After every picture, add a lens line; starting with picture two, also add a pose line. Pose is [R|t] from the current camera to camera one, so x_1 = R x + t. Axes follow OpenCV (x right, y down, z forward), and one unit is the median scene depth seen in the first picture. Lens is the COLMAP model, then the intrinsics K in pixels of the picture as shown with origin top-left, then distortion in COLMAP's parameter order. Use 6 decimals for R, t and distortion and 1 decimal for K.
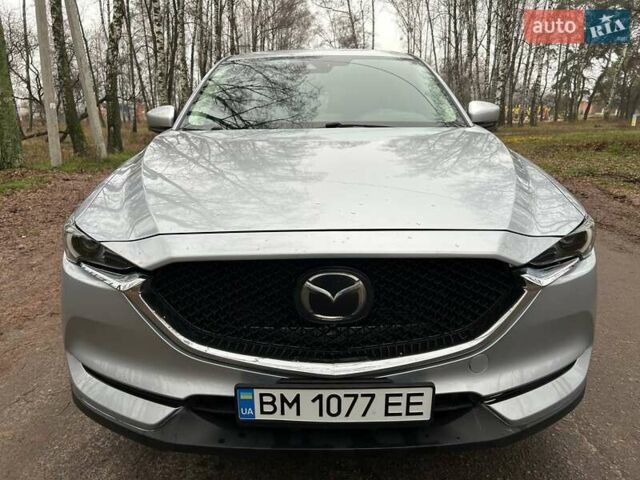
lens RADIAL K [[445.8, 0, 320.0], [0, 445.8, 240.0], [0, 0, 1]] dist [0.007270, 0.001901]
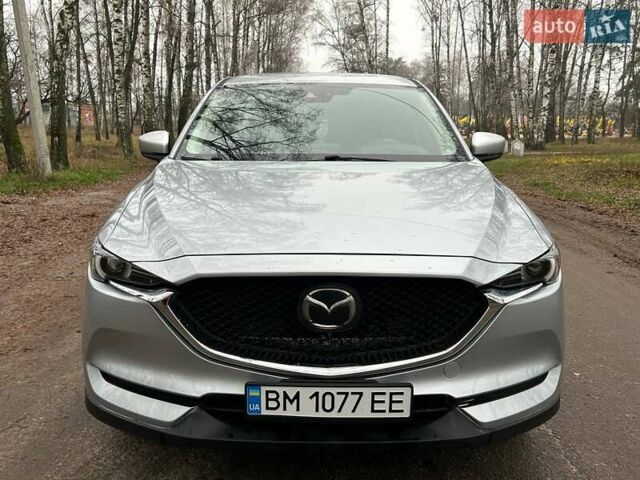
lens RADIAL K [[968.6, 0, 320.0], [0, 968.6, 240.0], [0, 0, 1]] dist [0.004155, 0.006473]
pose [[0.999815, 0.016743, 0.009498, -0.020162], [-0.015835, 0.995934, -0.088680, 0.153492], [-0.010944, 0.088513, 0.996015, -1.443878]]
